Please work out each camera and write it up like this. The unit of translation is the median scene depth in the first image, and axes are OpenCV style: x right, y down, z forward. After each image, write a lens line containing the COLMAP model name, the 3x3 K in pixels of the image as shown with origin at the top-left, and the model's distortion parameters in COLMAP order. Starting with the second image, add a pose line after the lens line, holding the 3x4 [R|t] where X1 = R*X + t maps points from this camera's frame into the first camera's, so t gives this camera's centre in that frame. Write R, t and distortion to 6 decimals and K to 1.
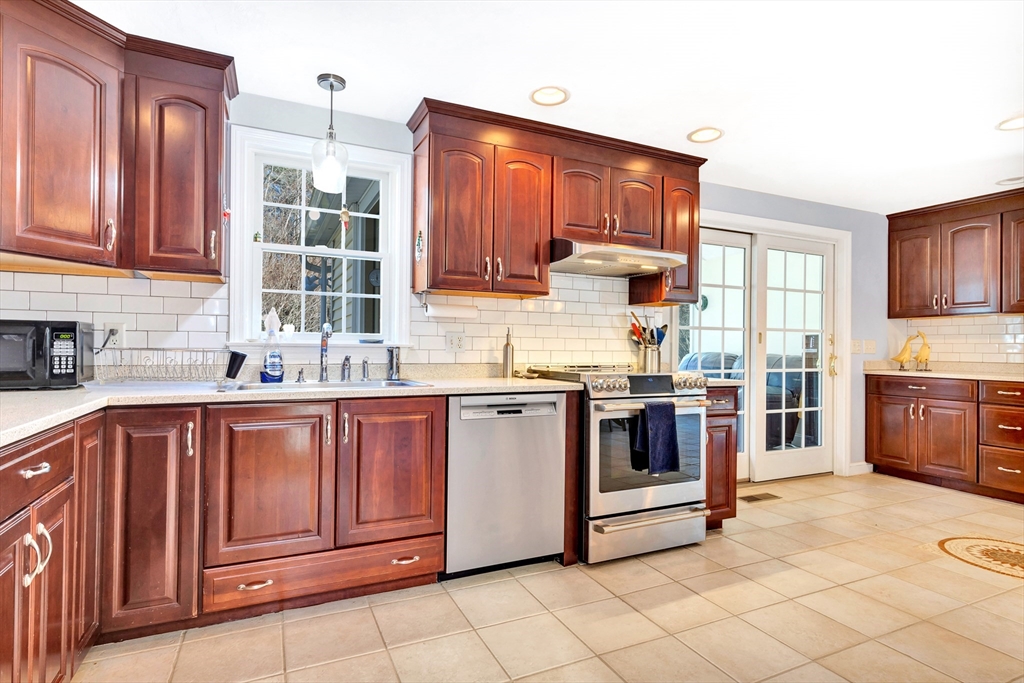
lens RADIAL K [[532.6, 0, 512.0], [0, 532.6, 341.5], [0, 0, 1]] dist [0.007978, 0.000669]
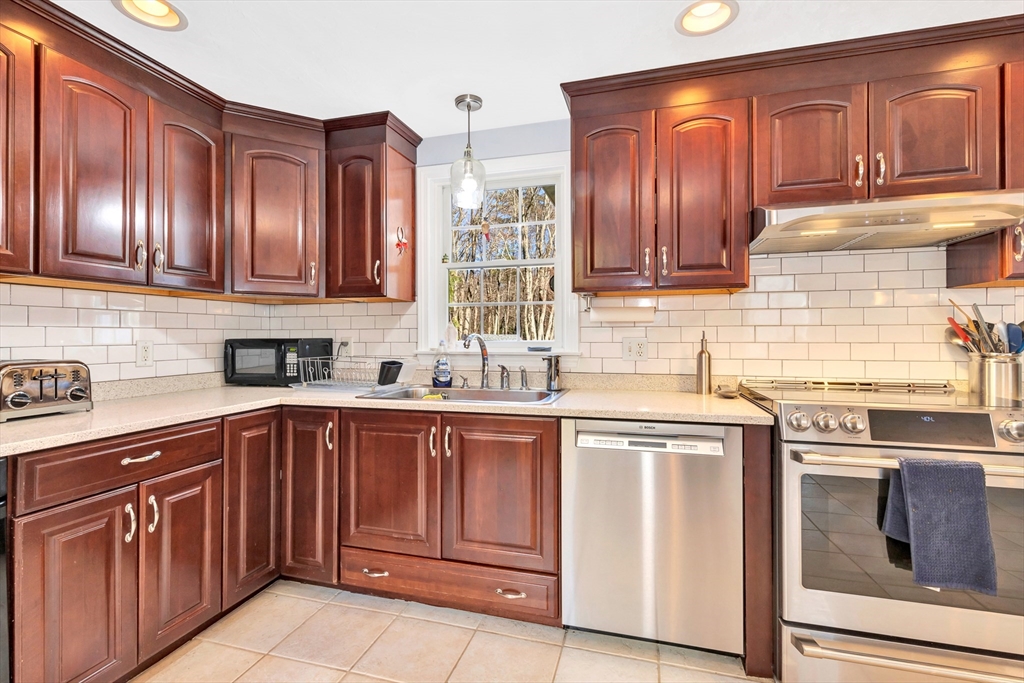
lens RADIAL K [[461.6, 0, 510.3], [0, 461.6, 330.8], [0, 0, 1]] dist [0.007712, -0.000259]
pose [[0.742842, -0.015434, -0.669289, 0.284849], [0.013940, 0.999874, -0.007585, -0.029911], [0.669322, -0.003695, 0.742963, 0.342722]]
